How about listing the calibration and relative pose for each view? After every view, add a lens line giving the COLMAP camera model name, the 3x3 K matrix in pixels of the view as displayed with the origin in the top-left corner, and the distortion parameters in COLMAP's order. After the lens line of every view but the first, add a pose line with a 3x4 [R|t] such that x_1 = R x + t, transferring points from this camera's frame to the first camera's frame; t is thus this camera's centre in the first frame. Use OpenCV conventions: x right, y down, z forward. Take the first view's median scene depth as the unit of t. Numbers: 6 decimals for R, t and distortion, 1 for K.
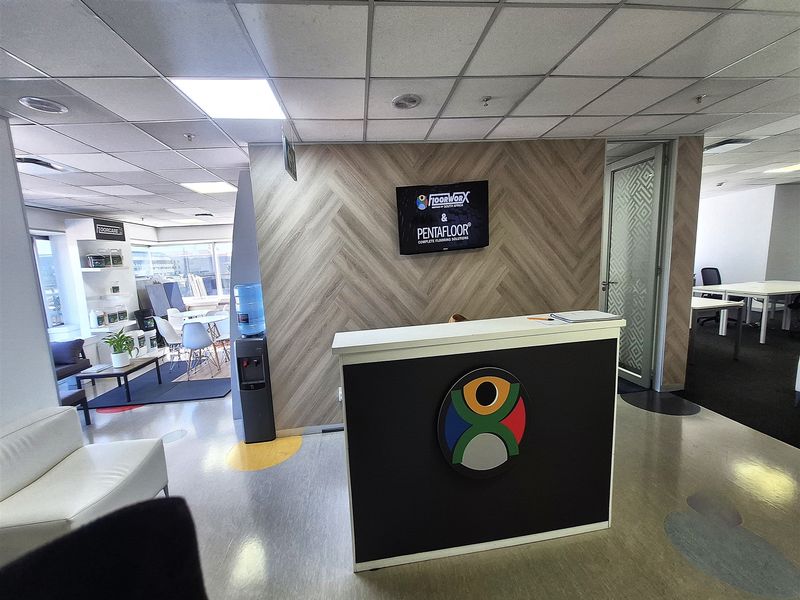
lens RADIAL K [[317.3, 0, 400.0], [0, 317.3, 300.0], [0, 0, 1]] dist [0.000895, 0.000035]
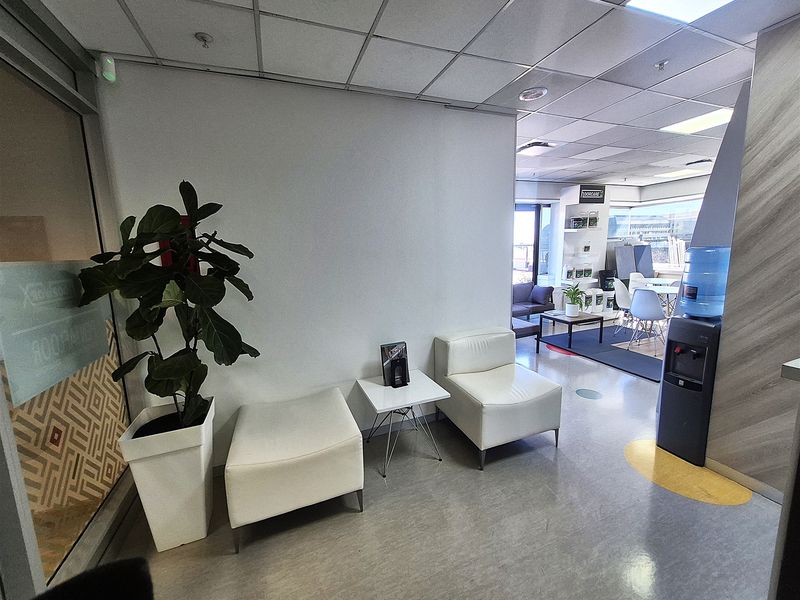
lens RADIAL K [[321.9, 0, 397.7], [0, 321.9, 290.0], [0, 0, 1]] dist [0.000731, -0.000197]
pose [[0.235153, 0.173701, -0.956311, 0.054104], [-0.103620, 0.982774, 0.153028, 0.005380], [0.966419, 0.063108, 0.249101, 0.100471]]
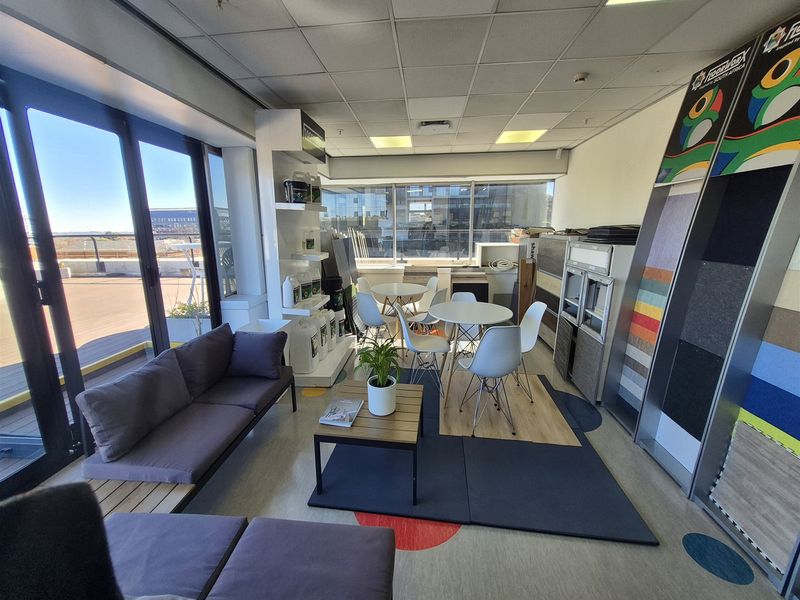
lens RADIAL K [[321.9, 0, 397.7], [0, 321.9, 290.0], [0, 0, 1]] dist [0.000731, -0.000197]
pose [[0.973370, 0.084608, -0.213053, -0.654985], [-0.070148, 0.994747, 0.074553, -0.002769], [0.218241, -0.057622, 0.974192, 0.476291]]
